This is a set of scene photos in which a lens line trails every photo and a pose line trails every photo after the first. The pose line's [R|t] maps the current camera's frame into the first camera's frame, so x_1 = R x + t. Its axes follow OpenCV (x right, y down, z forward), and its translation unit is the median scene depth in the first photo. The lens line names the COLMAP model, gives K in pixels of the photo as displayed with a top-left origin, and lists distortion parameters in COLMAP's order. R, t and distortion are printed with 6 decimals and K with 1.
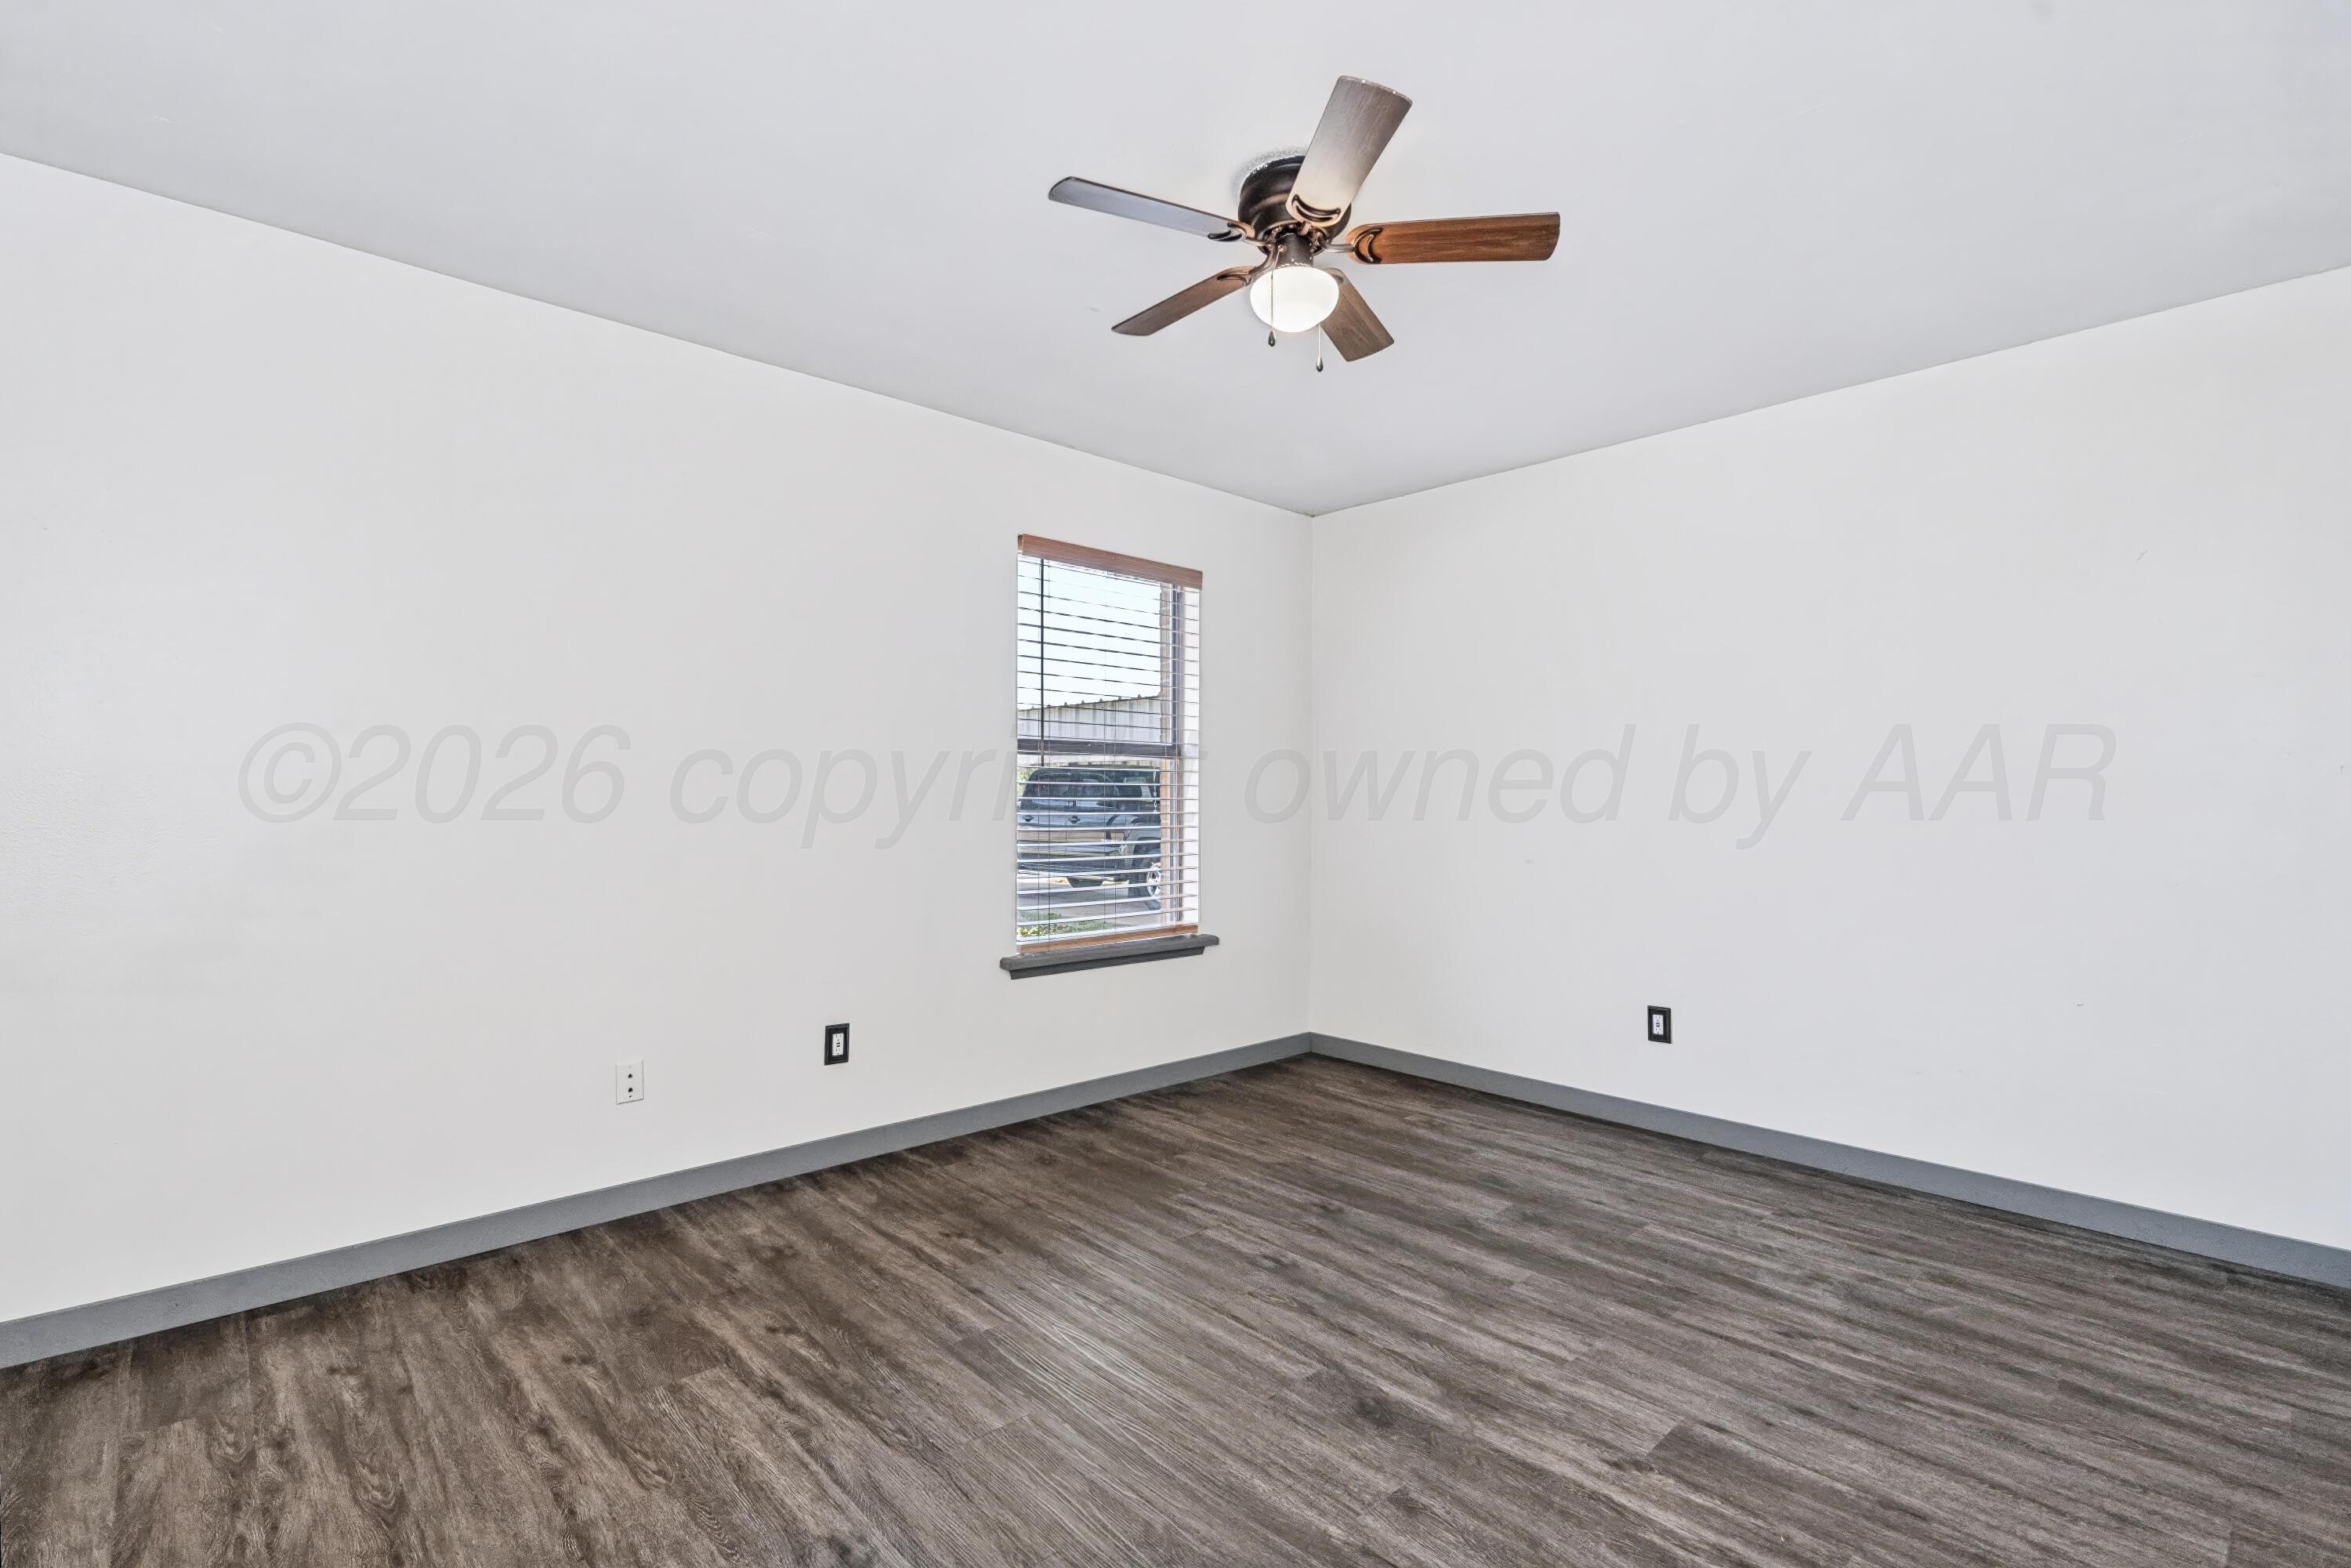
lens RADIAL K [[1071.6, 0, 1173.3], [0, 1071.6, 789.9], [0, 0, 1]] dist [-0.007628, 0.003633]
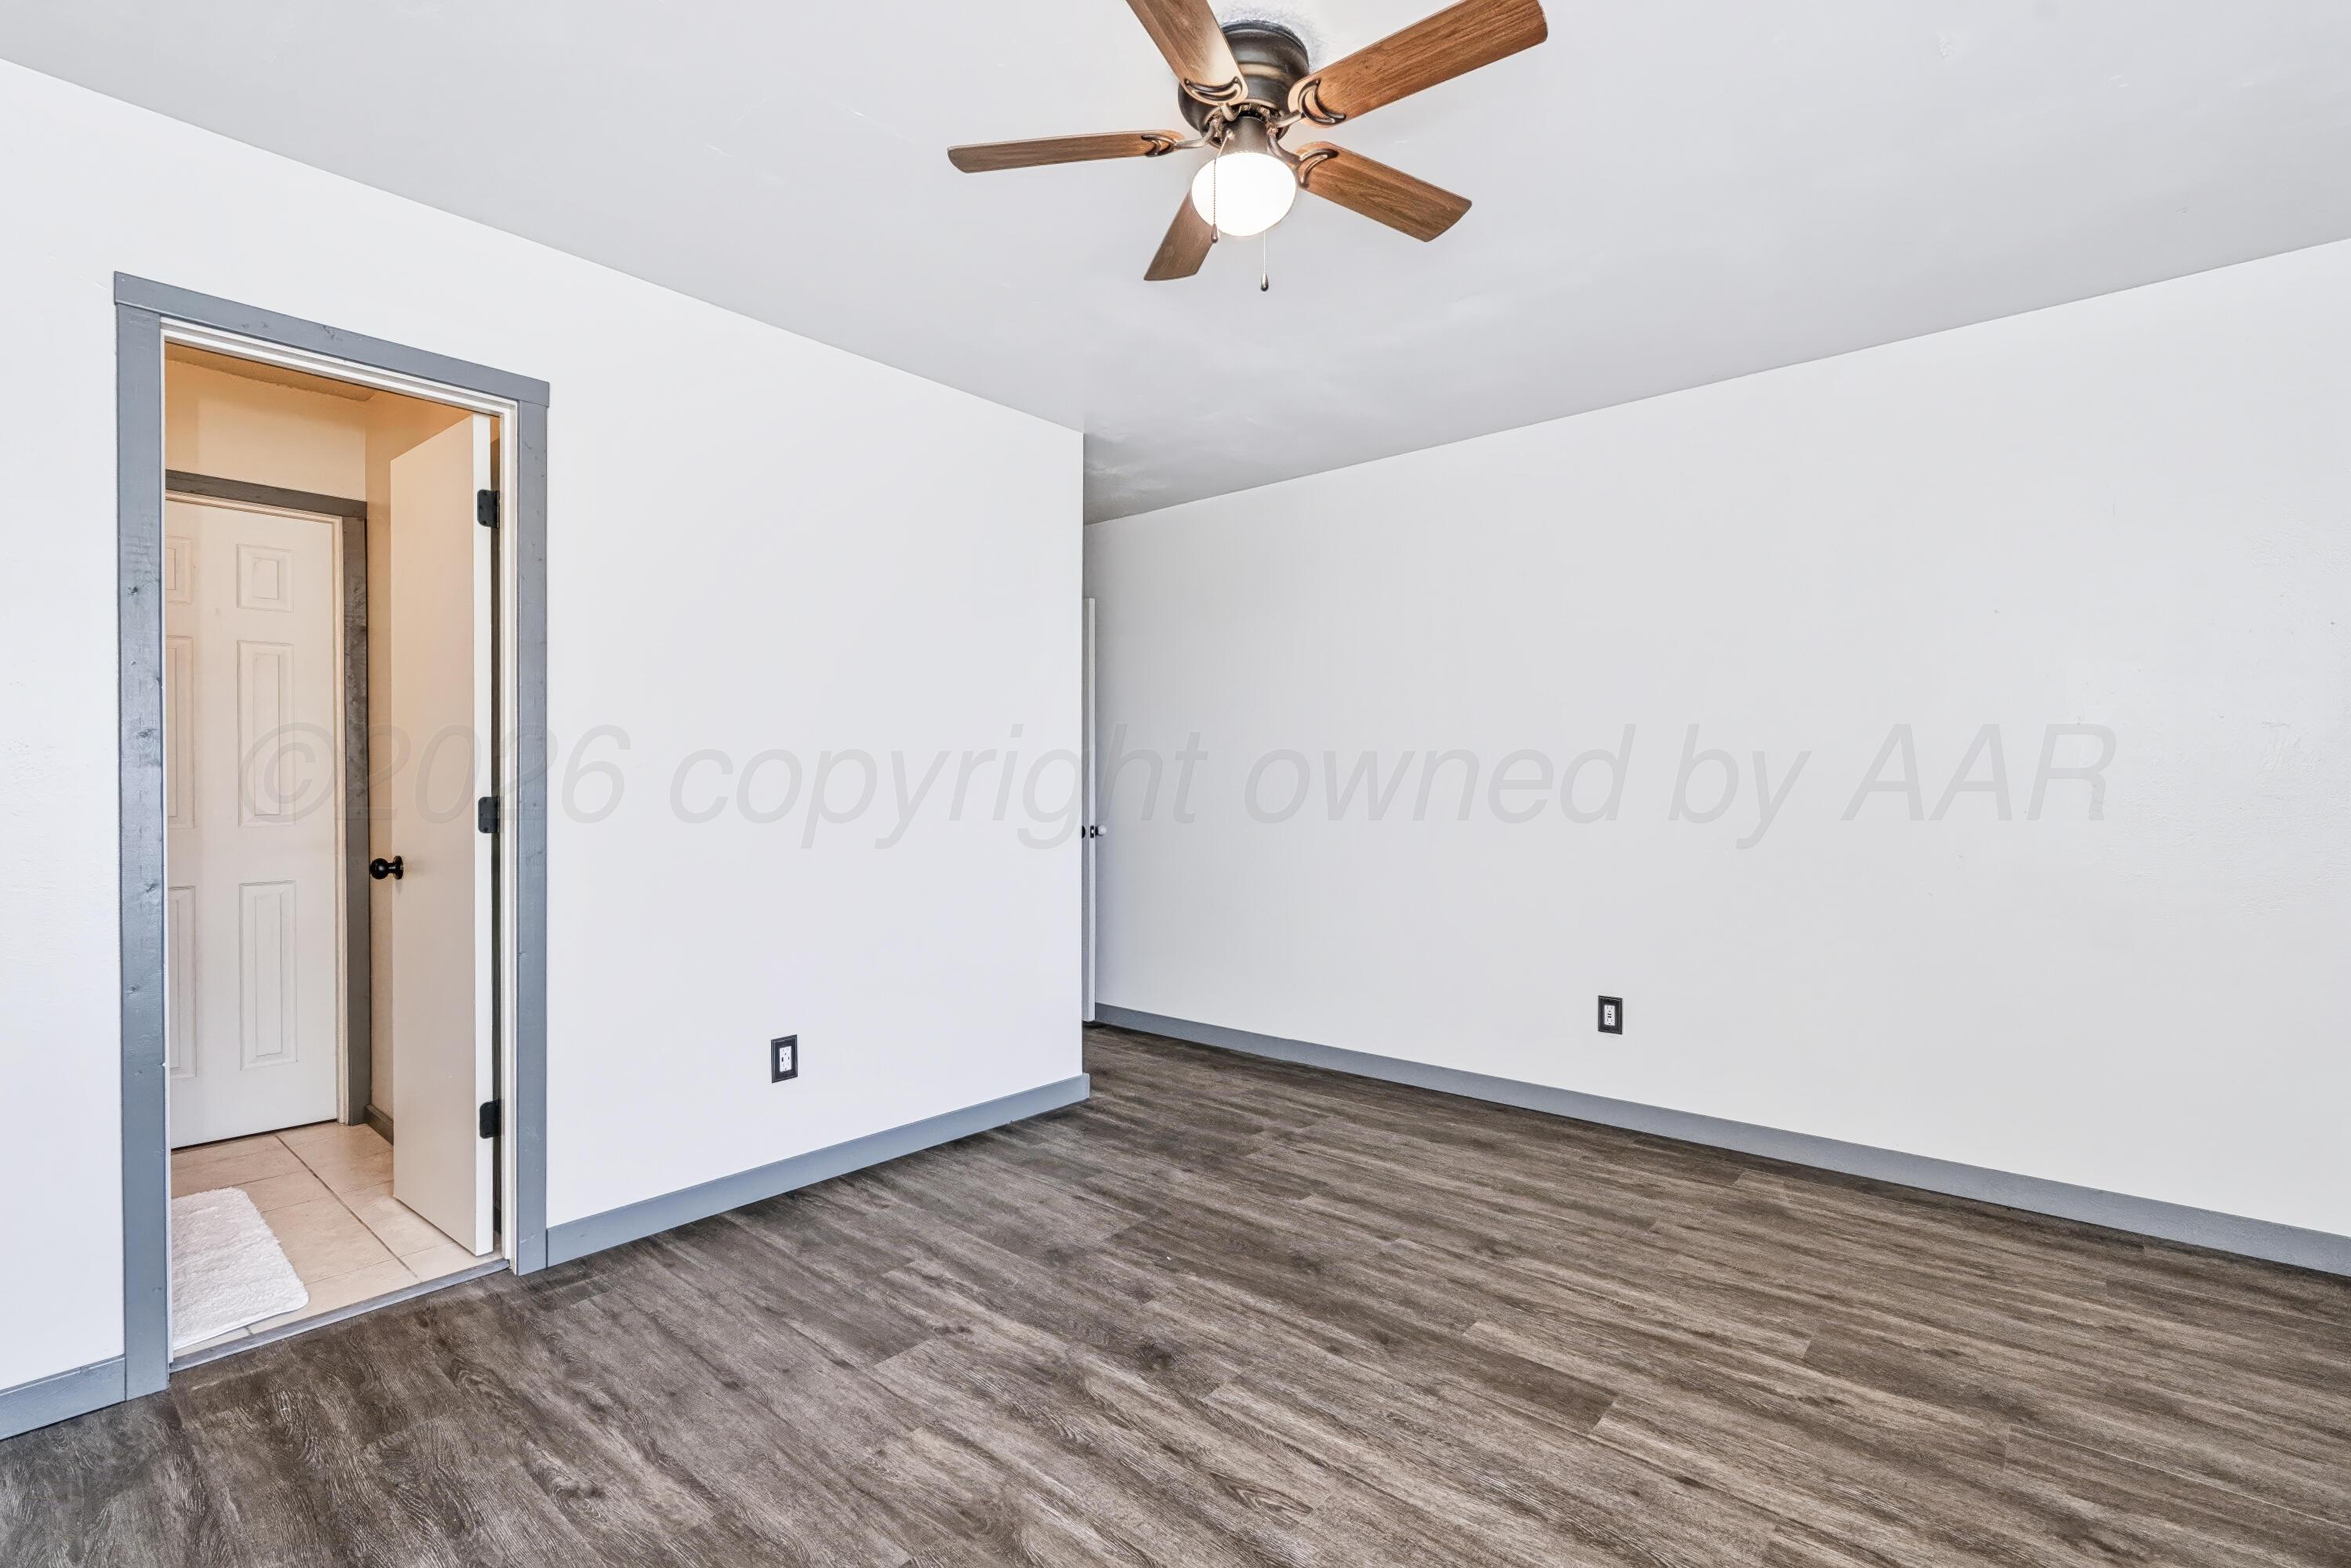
lens RADIAL K [[1071.6, 0, 1179.4], [0, 1071.6, 787.0], [0, 0, 1]] dist [-0.007628, 0.003633]
pose [[-0.992606, -0.002371, -0.121354, 0.279881], [-0.001694, 0.999982, -0.005685, 0.016948], [0.121365, -0.005438, -0.992593, 1.964800]]
